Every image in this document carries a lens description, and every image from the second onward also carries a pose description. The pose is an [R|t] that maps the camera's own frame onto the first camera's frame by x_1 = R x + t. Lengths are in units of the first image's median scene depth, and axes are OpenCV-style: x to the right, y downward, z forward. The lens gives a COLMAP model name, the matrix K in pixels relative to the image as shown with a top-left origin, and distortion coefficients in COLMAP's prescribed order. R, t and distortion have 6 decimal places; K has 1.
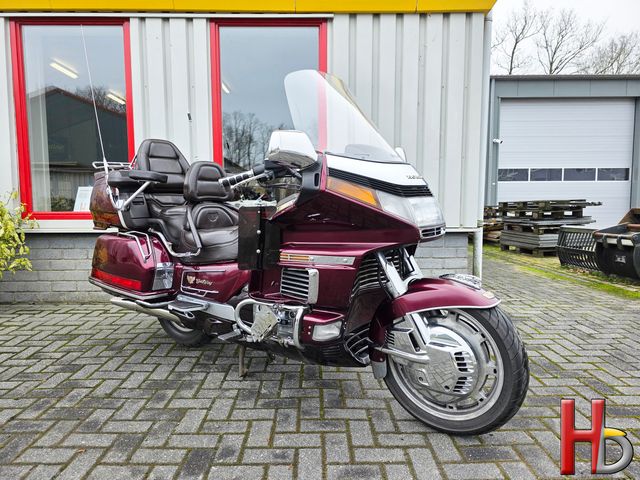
lens RADIAL K [[441.5, 0, 315.8], [0, 441.5, 240.9], [0, 0, 1]] dist [0.036462, -0.025108]
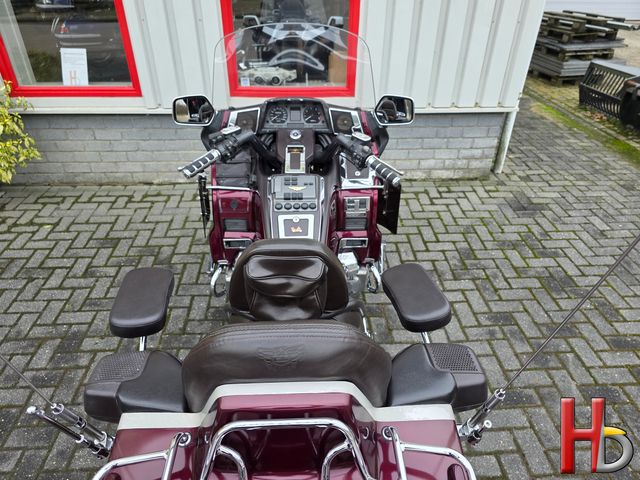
lens RADIAL K [[441.5, 0, 321.8], [0, 441.5, 251.0], [0, 0, 1]] dist [0.036462, -0.025108]
pose [[0.998643, -0.016798, 0.049305, -0.093349], [-0.009077, 0.875957, 0.482304, -0.209745], [-0.051291, -0.482097, 0.874615, 0.054998]]
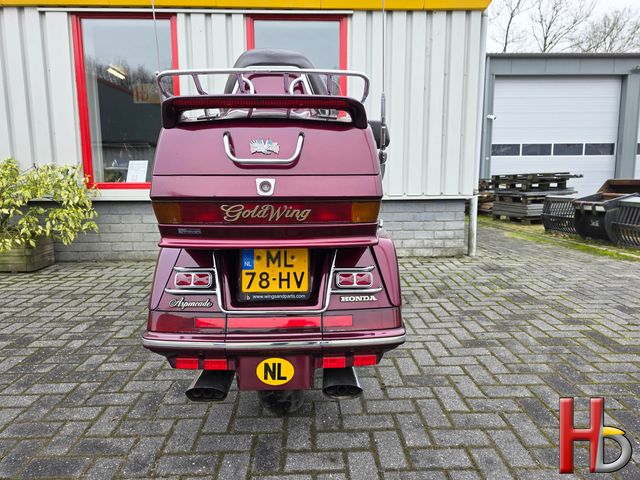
lens RADIAL K [[441.5, 0, 321.3], [0, 441.5, 239.1], [0, 0, 1]] dist [0.036462, -0.025108]
pose [[0.999666, -0.005772, 0.025191, -0.072307], [0.004491, 0.998707, 0.050641, 0.026040], [-0.025451, -0.050511, 0.998399, -0.180381]]
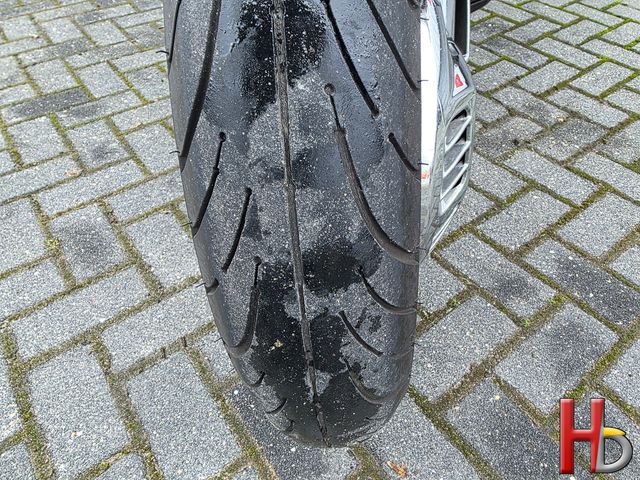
lens RADIAL K [[441.5, 0, 320.9], [0, 441.5, 239.8], [0, 0, 1]] dist [0.036462, -0.025108]
pose [[0.617079, 0.578581, -0.533346, 0.216025], [-0.086717, 0.723651, 0.684696, 0.055514], [0.782109, -0.376262, 0.496723, 0.384815]]
